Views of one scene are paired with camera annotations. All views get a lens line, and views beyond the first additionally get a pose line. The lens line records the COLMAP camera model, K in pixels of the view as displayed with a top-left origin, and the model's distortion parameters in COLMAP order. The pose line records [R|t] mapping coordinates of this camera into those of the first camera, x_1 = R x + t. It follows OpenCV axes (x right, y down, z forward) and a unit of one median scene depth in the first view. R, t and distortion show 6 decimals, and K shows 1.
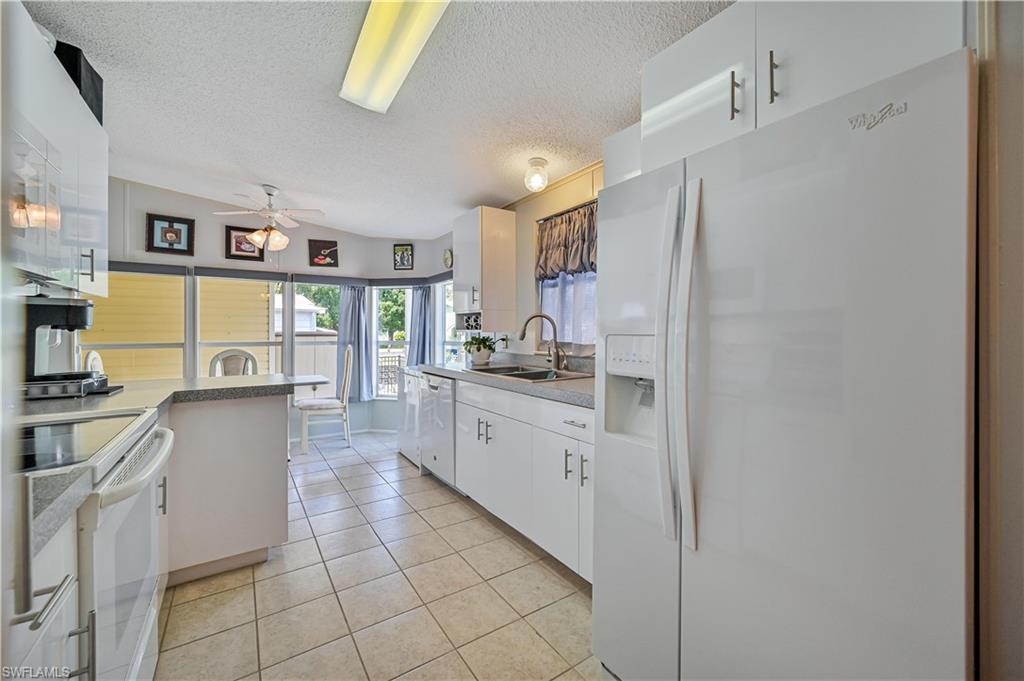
lens RADIAL K [[407.4, 0, 514.0], [0, 407.4, 330.5], [0, 0, 1]] dist [0.000883, 0.000311]
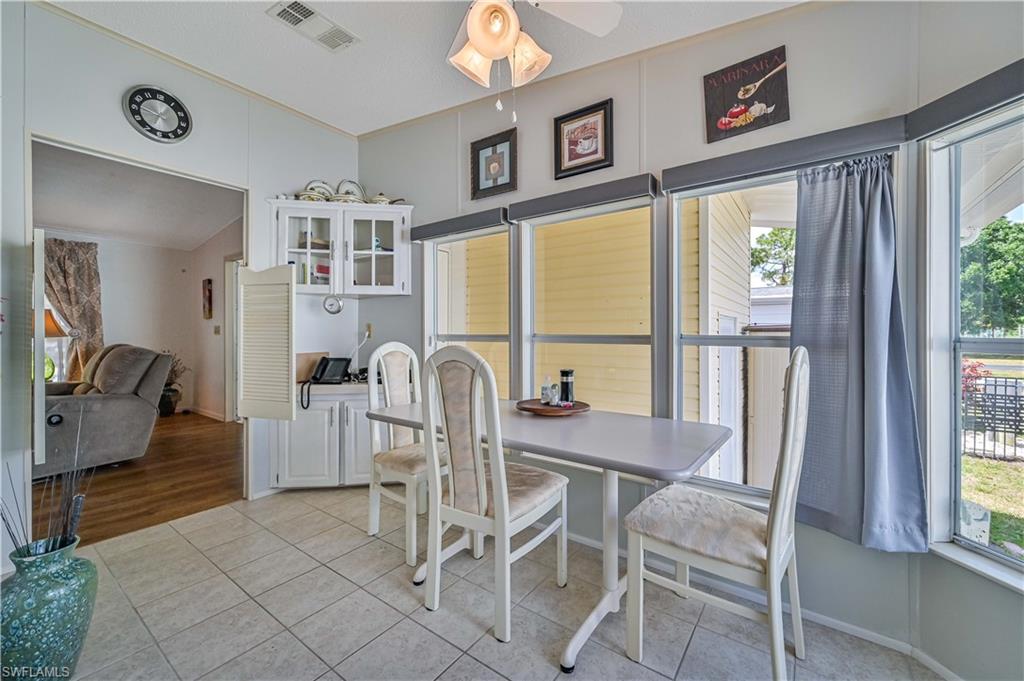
lens RADIAL K [[407.4, 0, 514.0], [0, 407.4, 330.5], [0, 0, 1]] dist [0.000883, 0.000311]
pose [[0.338496, -0.002370, -0.940965, -0.213187], [0.002436, 0.999996, -0.001642, 0.023921], [0.940965, -0.001736, 0.338501, 0.754318]]
